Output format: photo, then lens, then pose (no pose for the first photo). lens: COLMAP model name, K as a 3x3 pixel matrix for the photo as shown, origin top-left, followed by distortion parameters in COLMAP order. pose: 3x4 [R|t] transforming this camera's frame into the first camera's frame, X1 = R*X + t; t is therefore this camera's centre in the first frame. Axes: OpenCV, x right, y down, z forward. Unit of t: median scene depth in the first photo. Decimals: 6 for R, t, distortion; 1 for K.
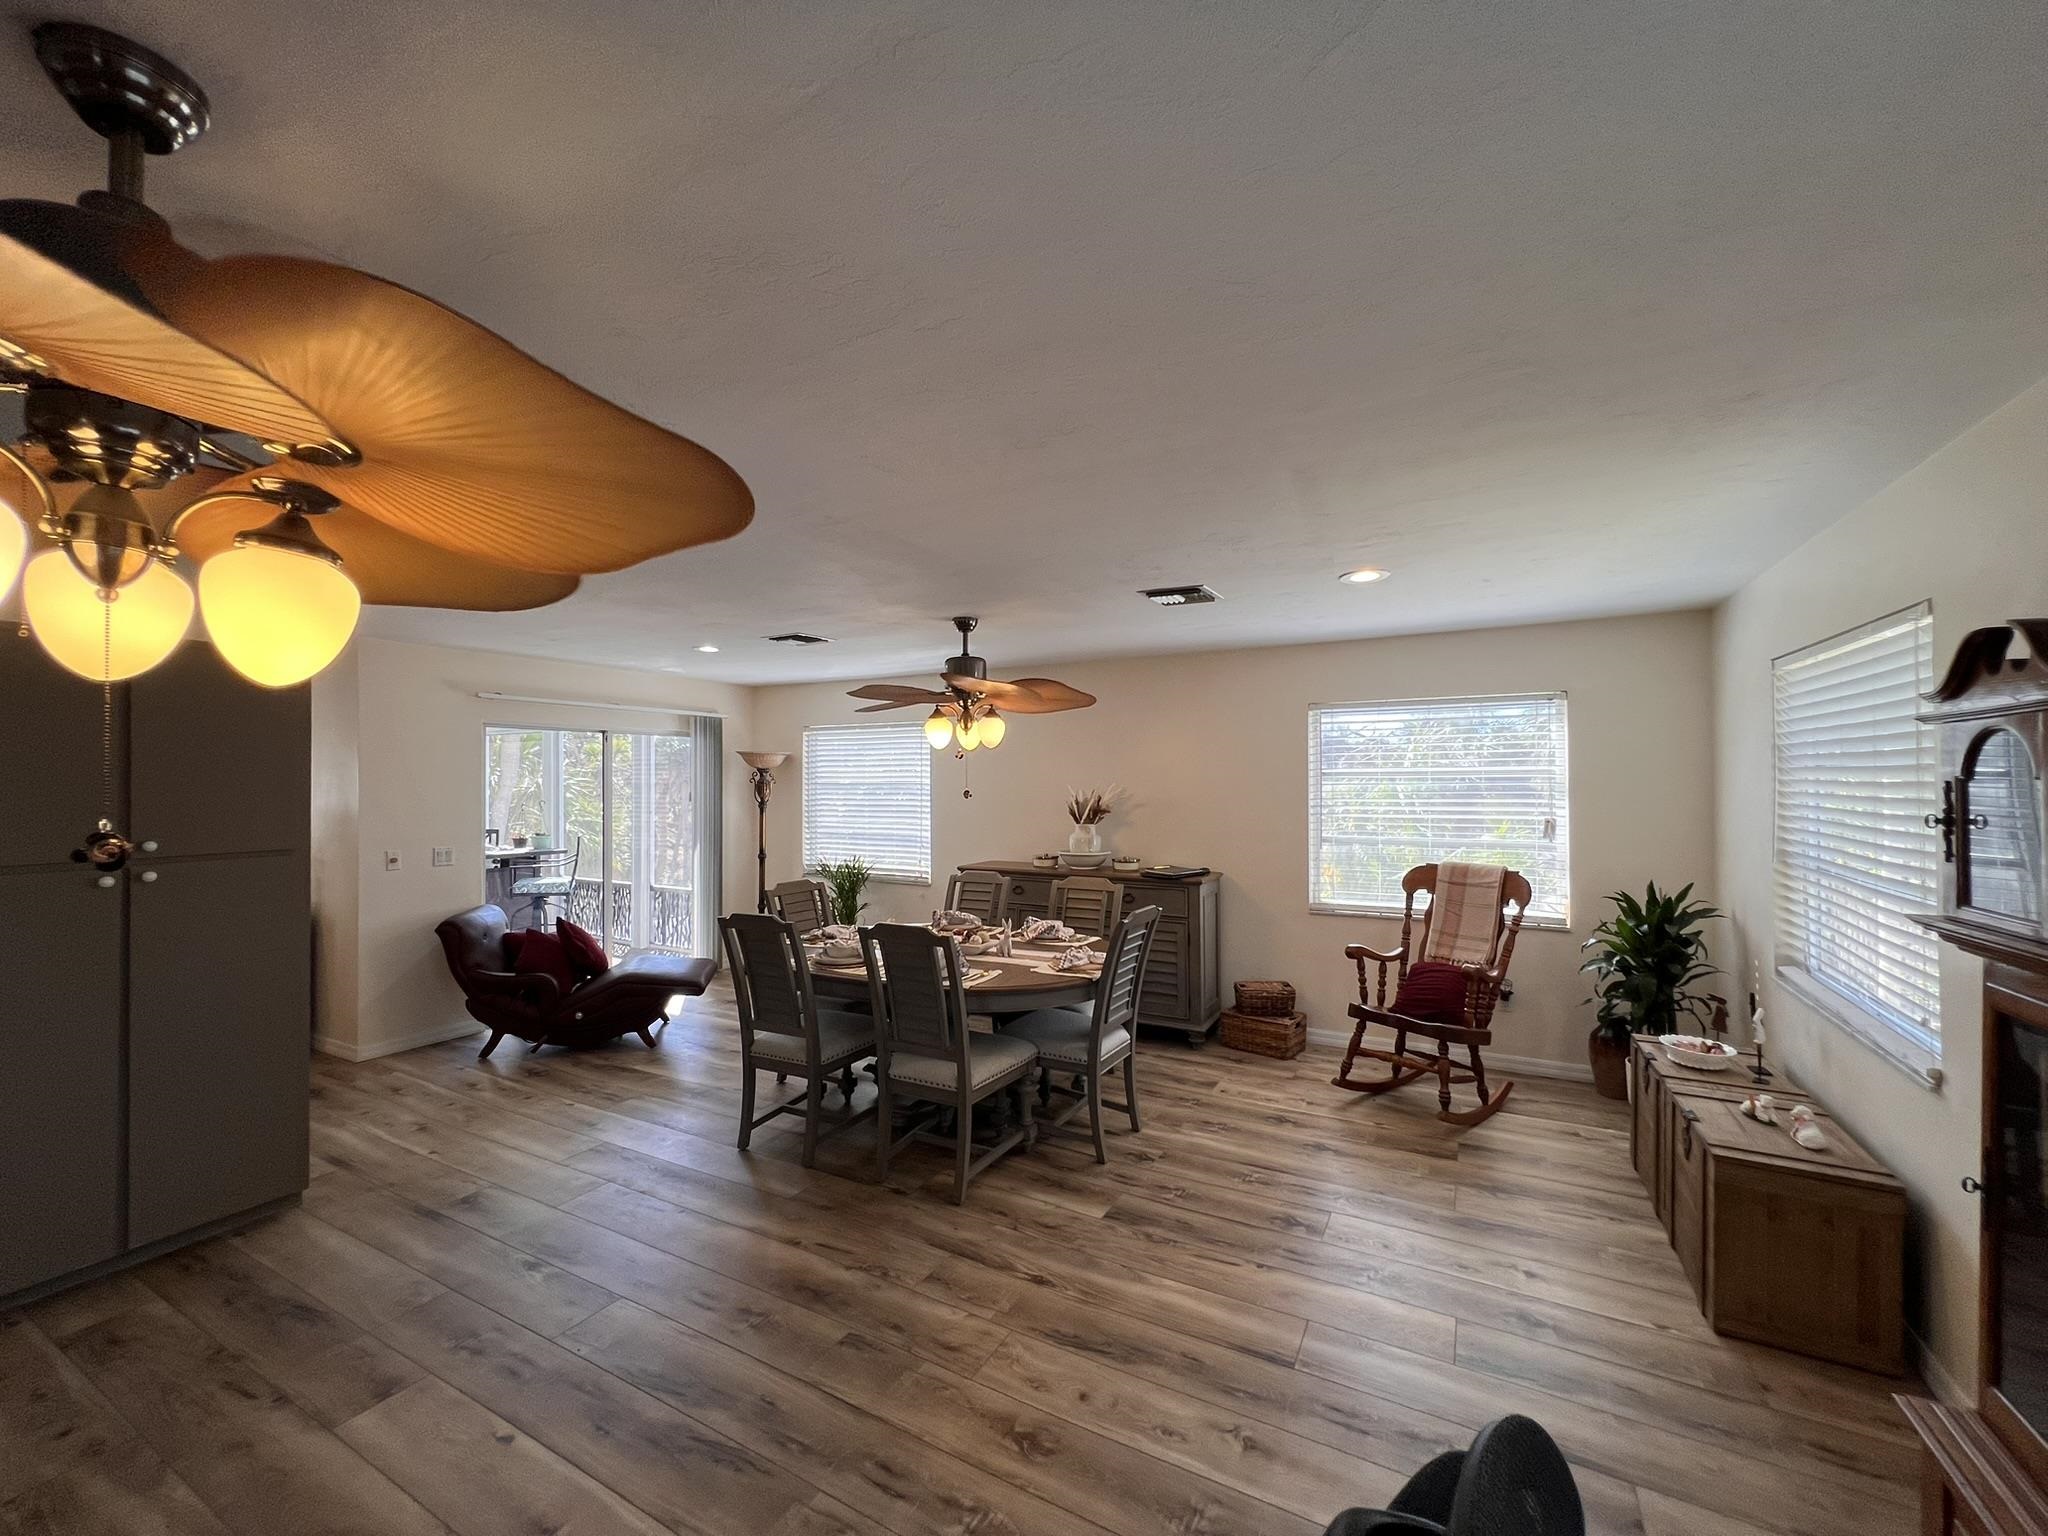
lens RADIAL K [[821.5, 0, 1023.3], [0, 821.5, 767.8], [0, 0, 1]] dist [-0.001221, 0.000118]
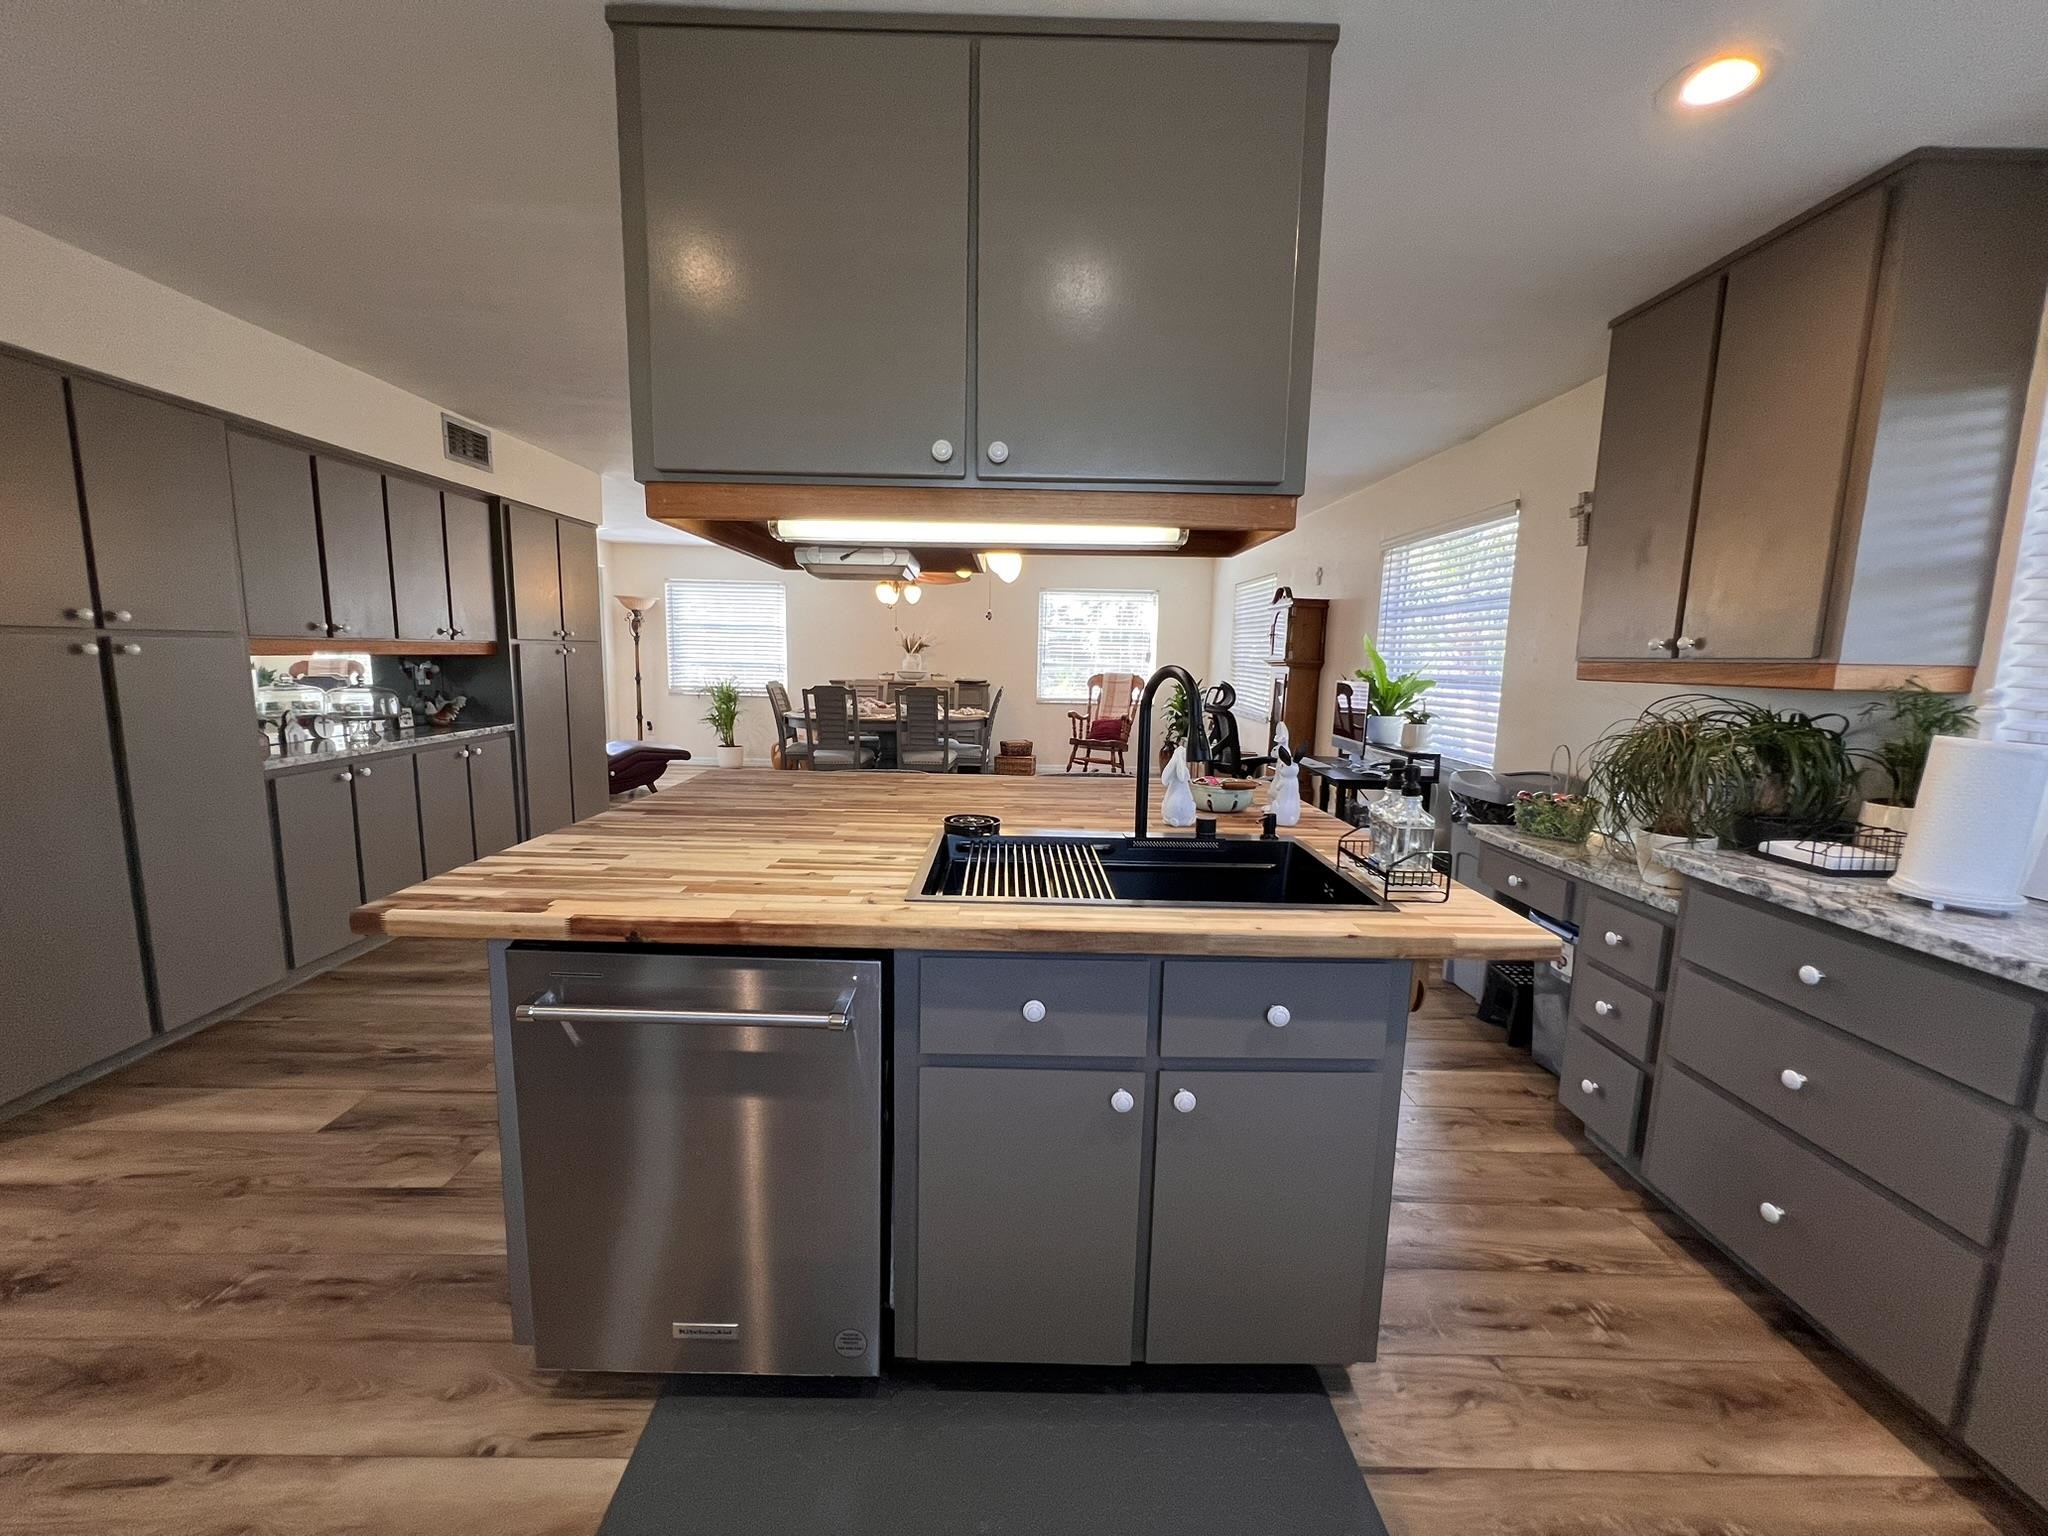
lens RADIAL K [[821.5, 0, 1022.8], [0, 821.5, 771.9], [0, 0, 1]] dist [-0.001221, 0.000118]
pose [[0.869820, -0.046017, 0.491219, -0.676284], [-0.033467, 0.987844, 0.151802, 0.055126], [-0.492233, -0.148479, 0.857706, -0.679260]]
